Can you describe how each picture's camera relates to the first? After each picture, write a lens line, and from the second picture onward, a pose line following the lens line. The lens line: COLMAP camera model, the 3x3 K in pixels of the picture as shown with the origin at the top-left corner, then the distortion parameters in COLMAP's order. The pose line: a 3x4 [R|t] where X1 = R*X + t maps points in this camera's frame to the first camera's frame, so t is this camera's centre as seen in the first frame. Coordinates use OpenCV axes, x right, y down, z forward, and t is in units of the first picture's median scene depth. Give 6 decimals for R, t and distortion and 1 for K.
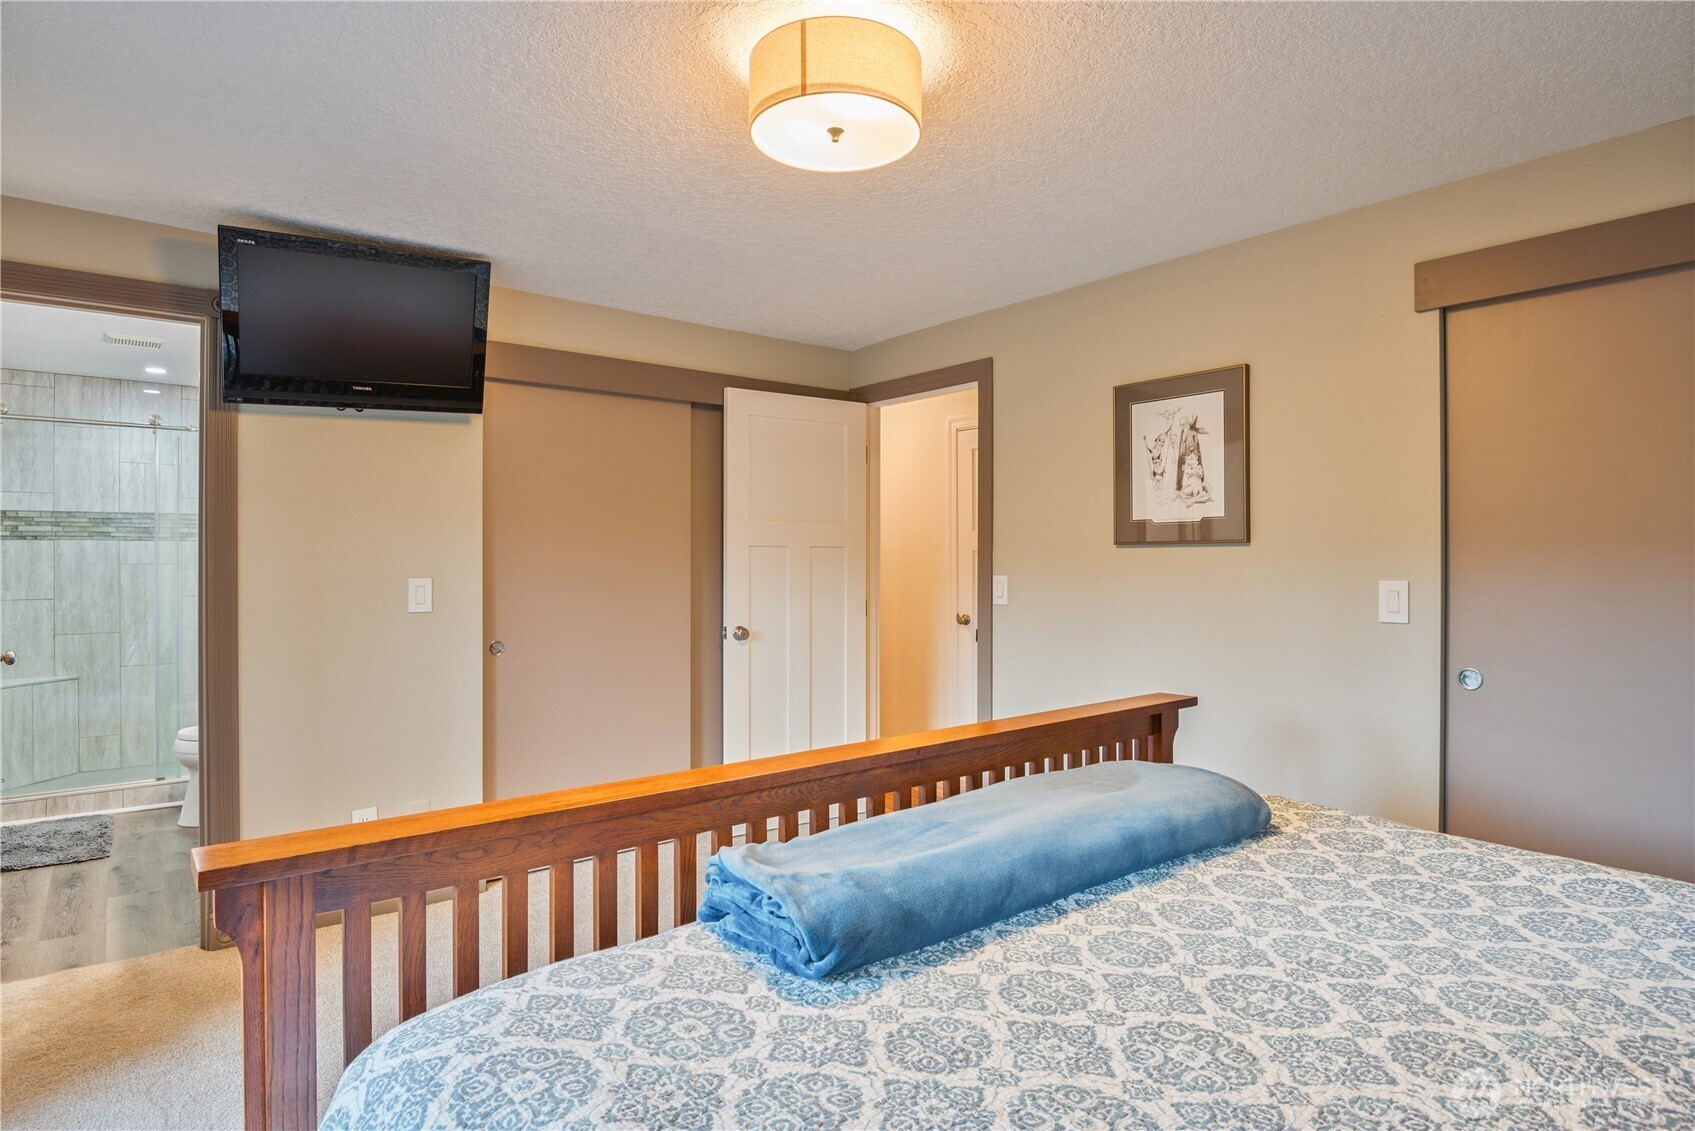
lens RADIAL K [[920.5, 0, 857.2], [0, 920.5, 558.9], [0, 0, 1]] dist [-0.012062, -0.005816]
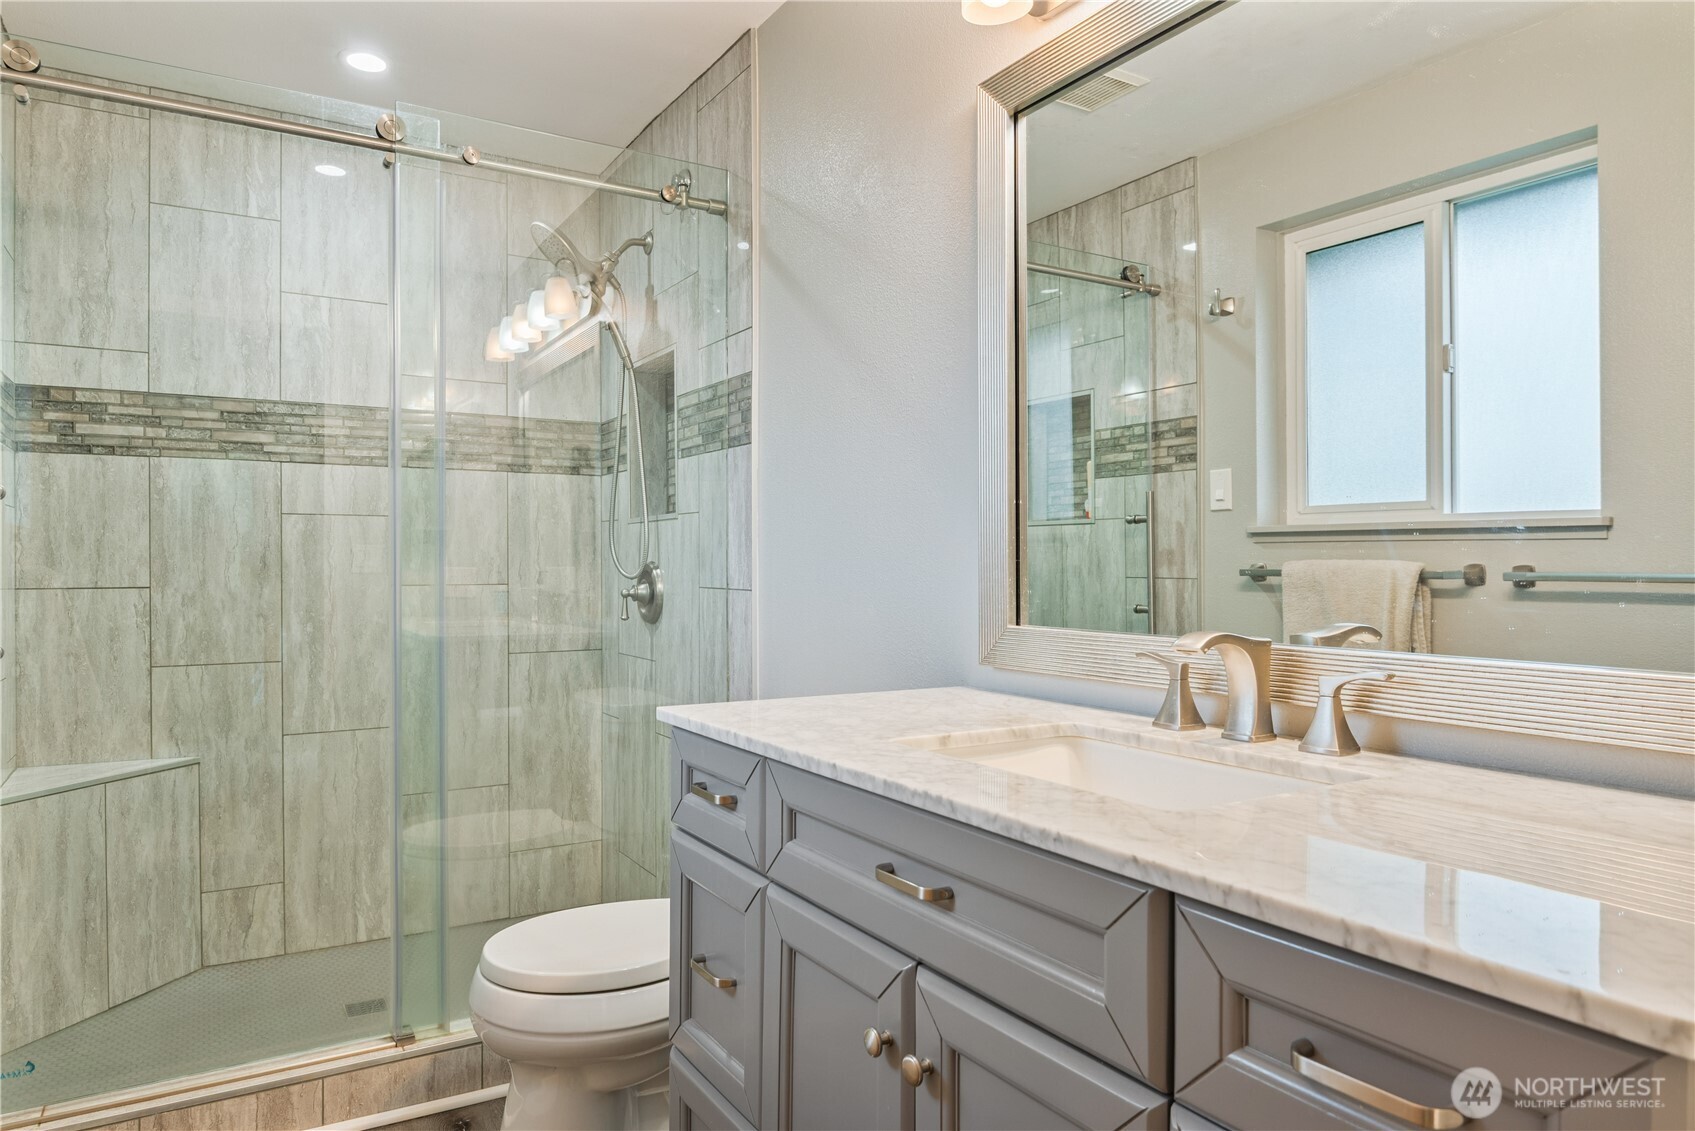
lens RADIAL K [[1017.4, 0, 837.3], [0, 1017.4, 568.7], [0, 0, 1]] dist [-0.008012, -0.009469]
pose [[0.993247, 0.002000, -0.116001, -0.482444], [-0.001225, 0.999976, 0.006753, 0.030779], [0.116012, -0.006565, 0.993226, 0.536043]]
